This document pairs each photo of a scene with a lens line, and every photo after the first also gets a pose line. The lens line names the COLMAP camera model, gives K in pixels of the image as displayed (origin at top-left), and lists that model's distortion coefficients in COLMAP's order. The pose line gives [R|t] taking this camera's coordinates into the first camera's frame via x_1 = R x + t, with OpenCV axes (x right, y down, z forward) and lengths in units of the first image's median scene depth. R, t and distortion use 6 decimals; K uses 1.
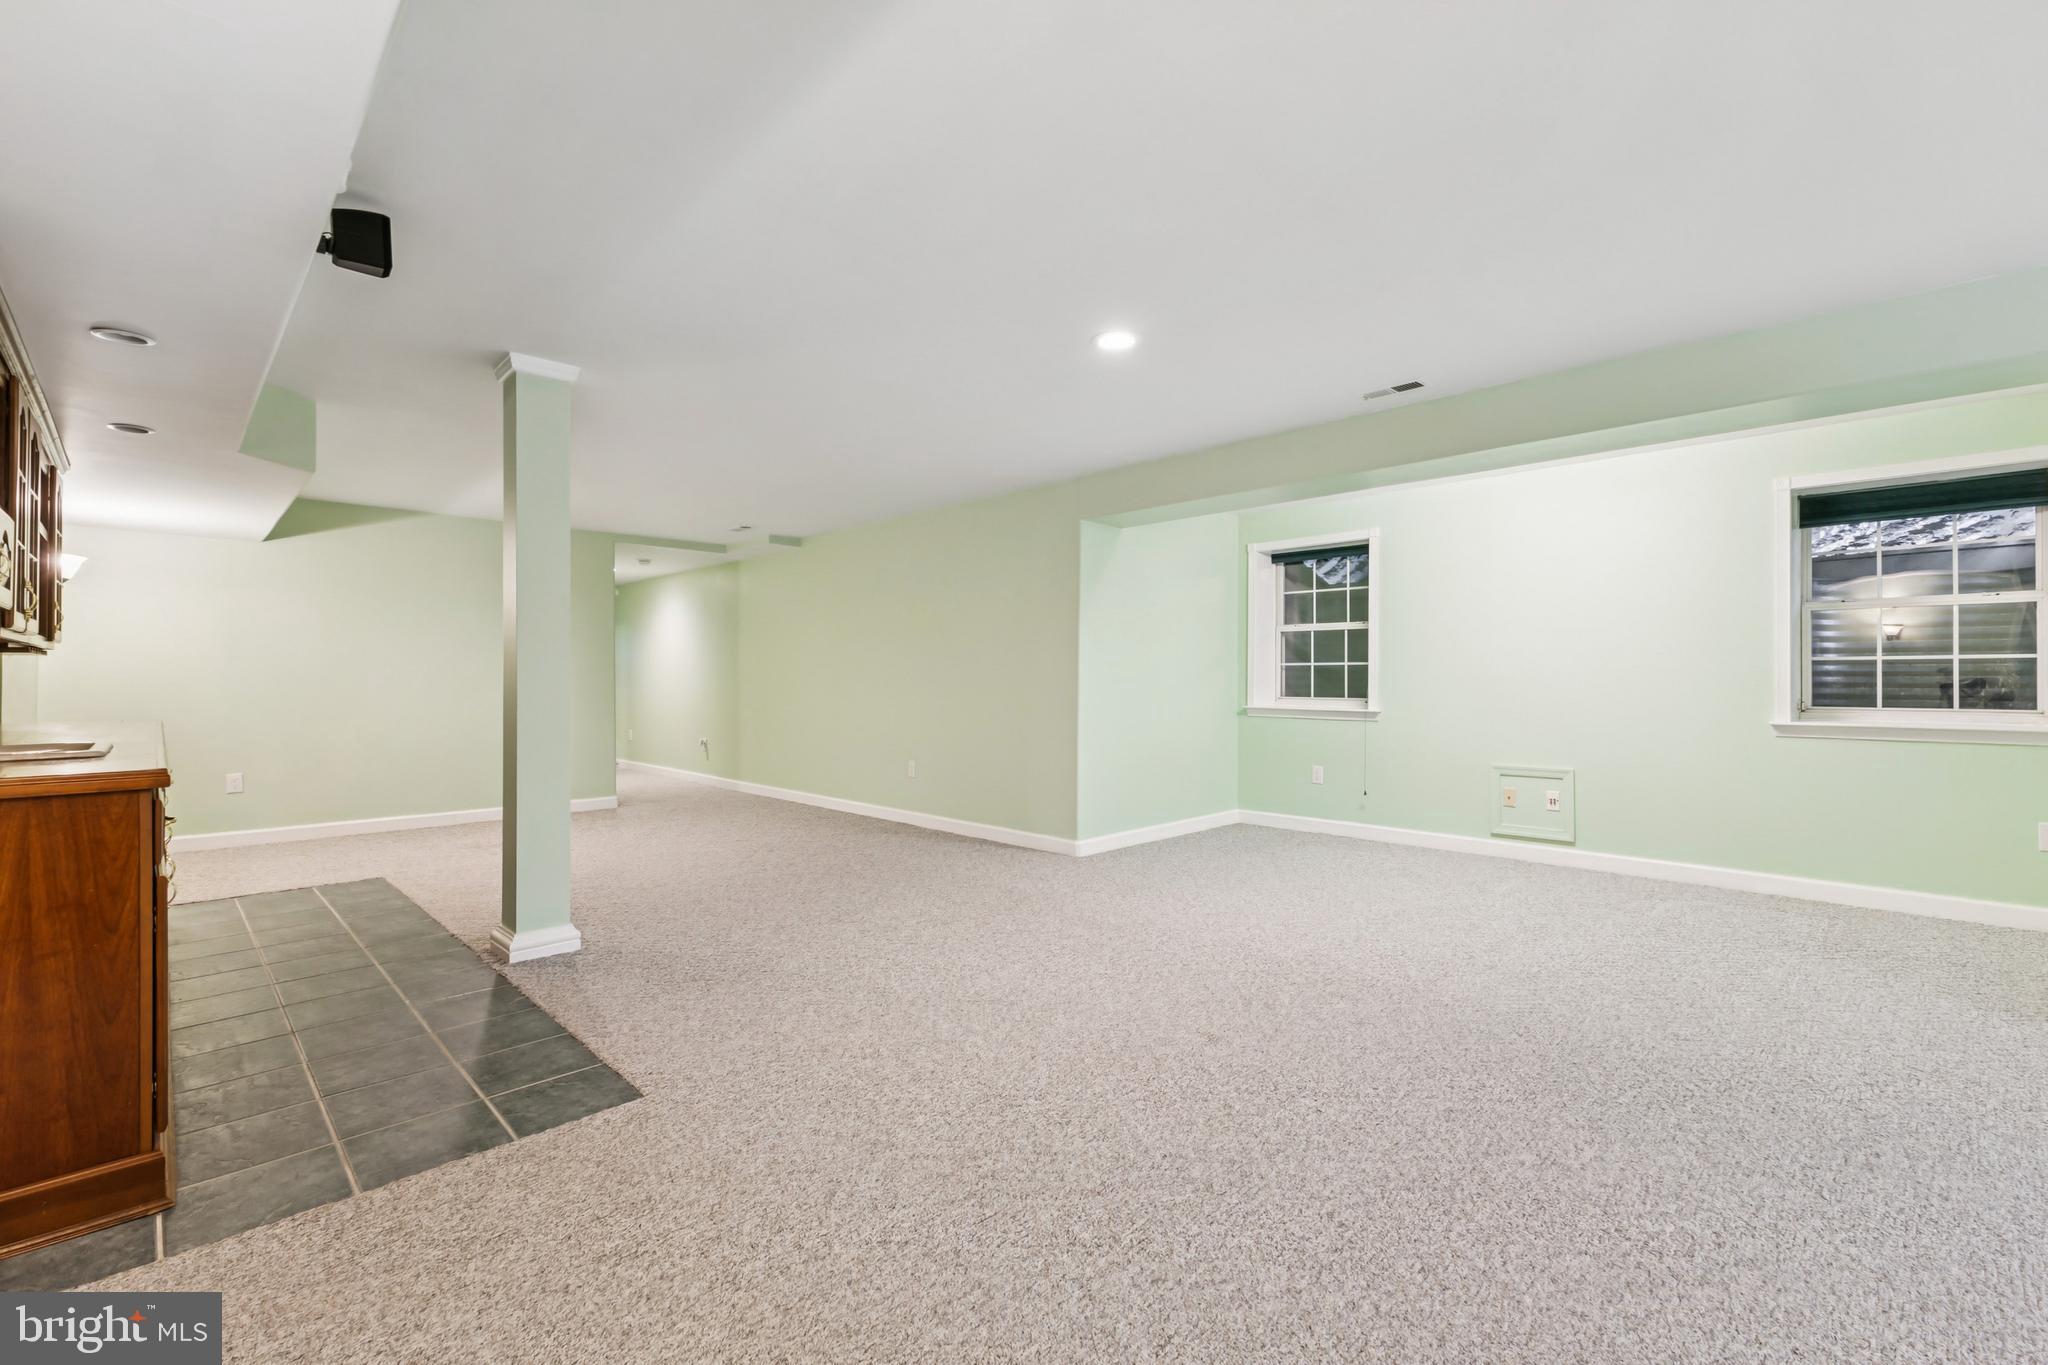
lens RADIAL K [[882.0, 0, 1022.6], [0, 882.0, 676.3], [0, 0, 1]] dist [0.002863, -0.000112]
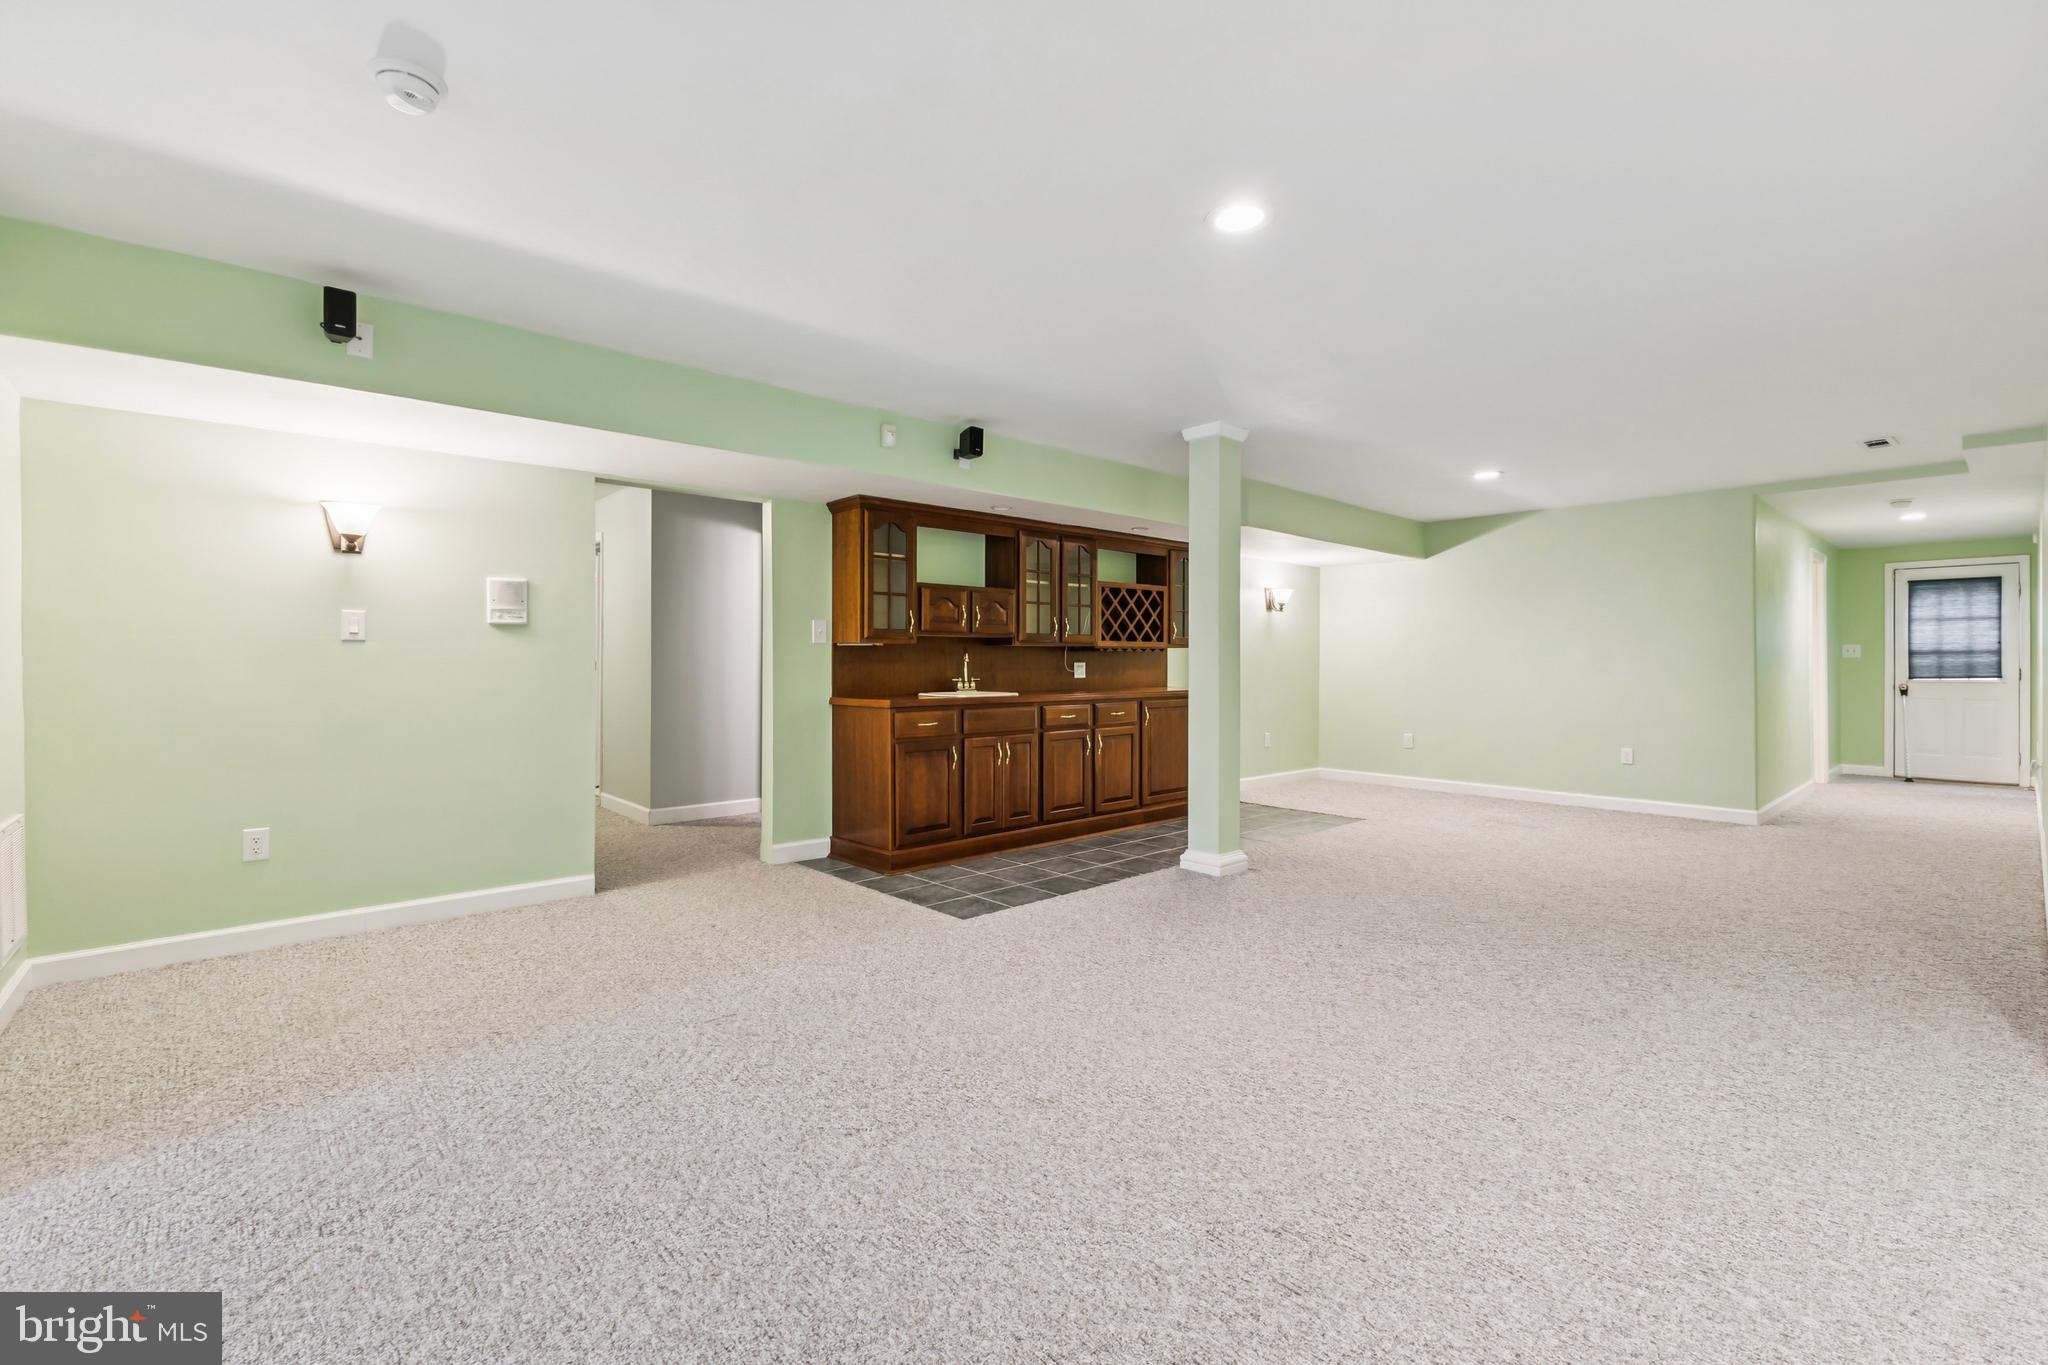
lens RADIAL K [[882.0, 0, 1022.6], [0, 882.0, 676.3], [0, 0, 1]] dist [0.002863, -0.000112]
pose [[-0.038997, 0.013199, -0.999152, 0.906252], [0.002390, 0.999911, 0.013116, 0.001620], [0.999236, -0.001876, -0.039025, 0.886935]]
